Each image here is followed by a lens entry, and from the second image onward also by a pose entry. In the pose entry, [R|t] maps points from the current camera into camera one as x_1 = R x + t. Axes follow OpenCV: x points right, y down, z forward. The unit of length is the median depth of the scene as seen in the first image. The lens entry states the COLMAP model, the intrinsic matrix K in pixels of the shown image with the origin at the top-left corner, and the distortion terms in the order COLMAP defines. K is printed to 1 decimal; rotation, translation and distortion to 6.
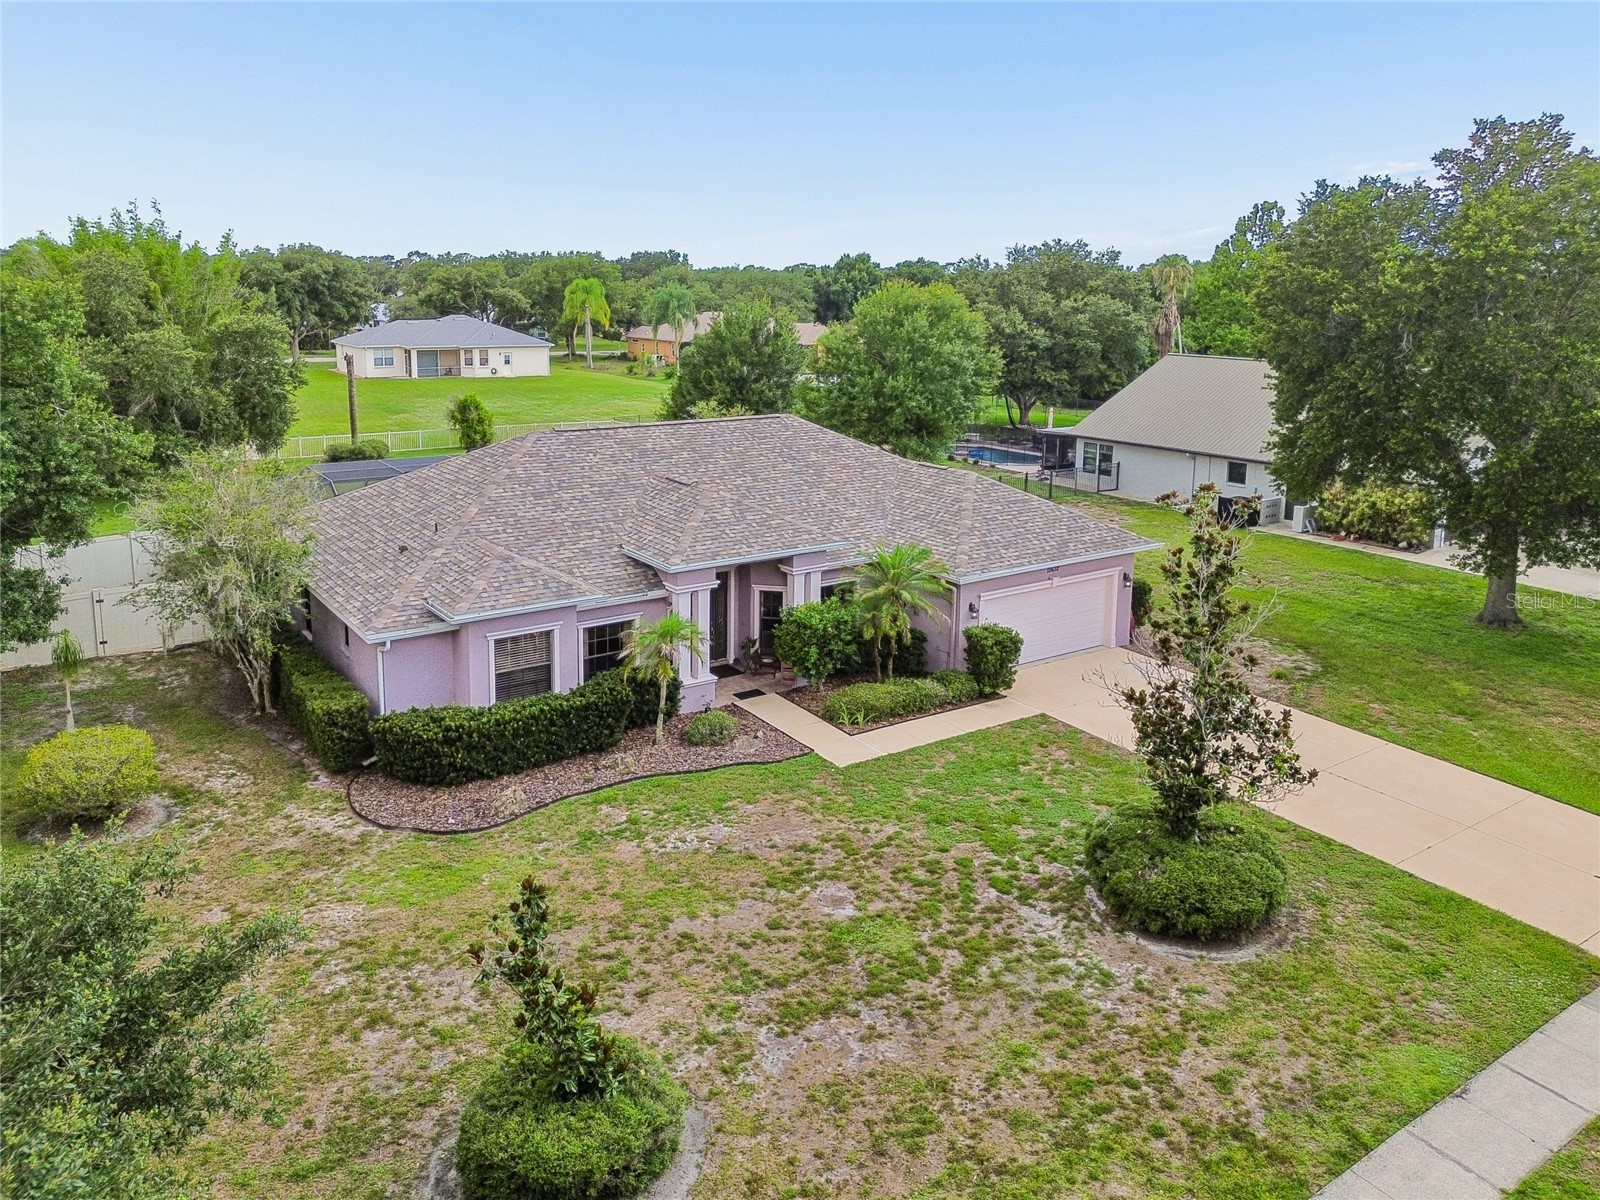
lens RADIAL K [[1171.5, 0, 818.5], [0, 1171.5, 491.5], [0, 0, 1]] dist [0.022500, -0.004666]
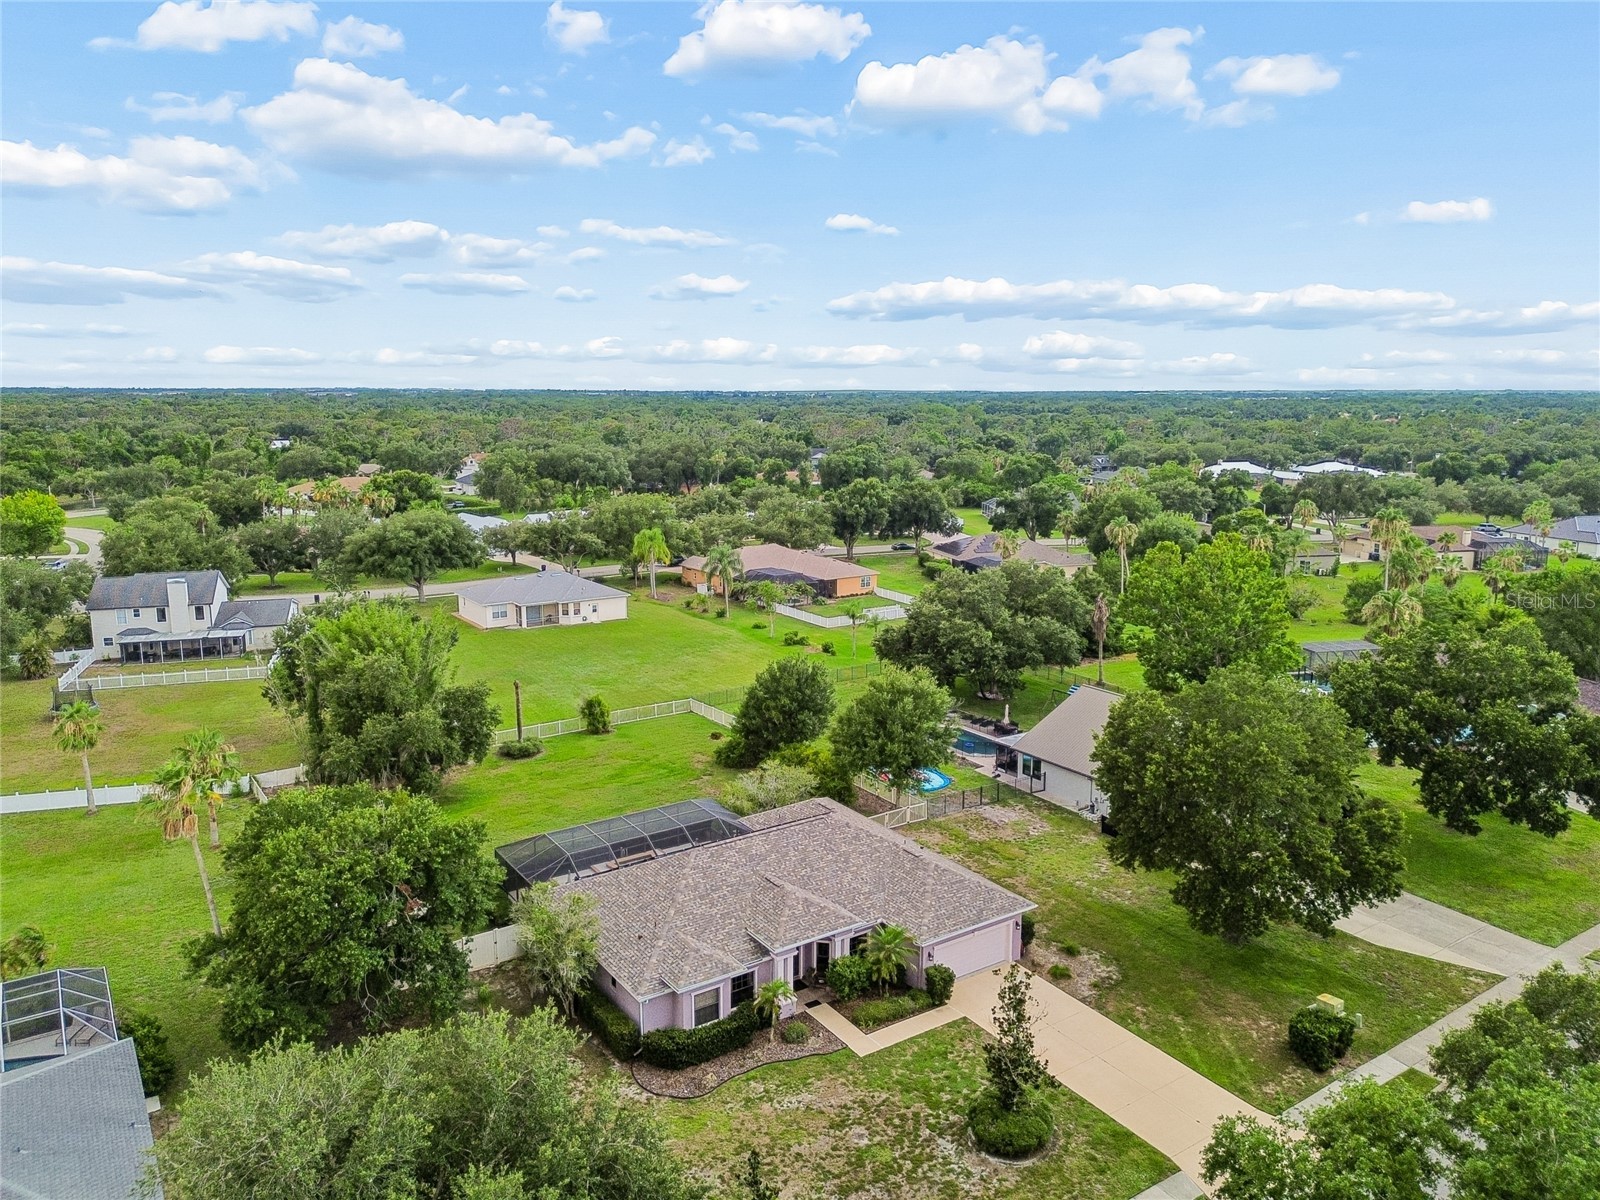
lens RADIAL K [[1107.2, 0, 800.0], [0, 1107.2, 600.0], [0, 0, 1]] dist [-0.003567, 0.000177]
pose [[0.999414, -0.012430, -0.031899, -0.018909], [0.012332, 0.999919, -0.003257, -0.648666], [0.031937, 0.002862, 0.999486, -1.100491]]
